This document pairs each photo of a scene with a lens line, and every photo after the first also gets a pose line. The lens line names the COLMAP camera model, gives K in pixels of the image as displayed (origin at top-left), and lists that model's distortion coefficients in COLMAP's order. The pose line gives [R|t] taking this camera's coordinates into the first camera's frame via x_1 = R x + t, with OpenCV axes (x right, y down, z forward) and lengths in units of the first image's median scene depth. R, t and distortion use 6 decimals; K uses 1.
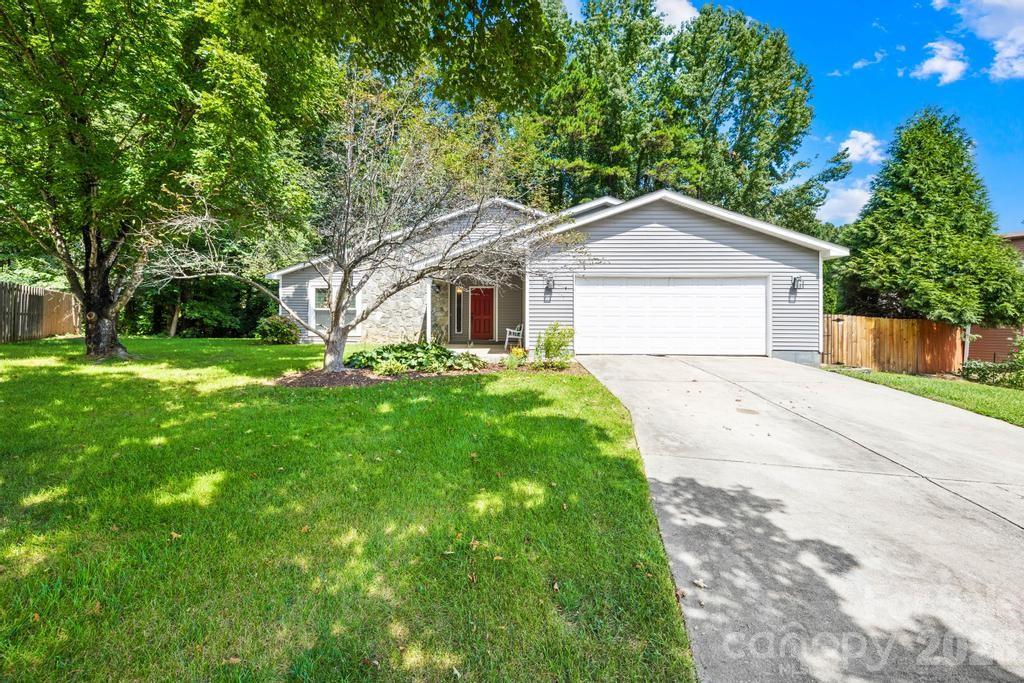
lens RADIAL K [[435.1, 0, 511.1], [0, 435.1, 337.8], [0, 0, 1]] dist [-0.001136, -0.000273]
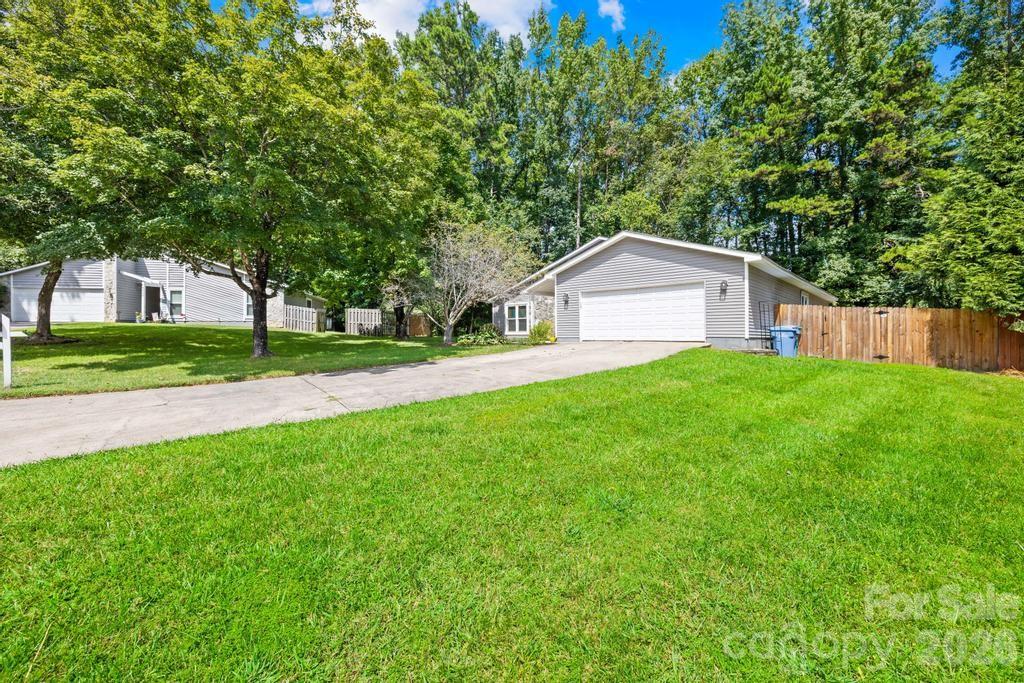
lens RADIAL K [[435.1, 0, 511.1], [0, 435.1, 337.8], [0, 0, 1]] dist [-0.001136, -0.000273]
pose [[0.759016, -0.003750, -0.651061, 0.760589], [-0.016874, 0.999534, -0.025429, 0.055175], [0.650853, 0.030287, 0.758599, -0.289268]]
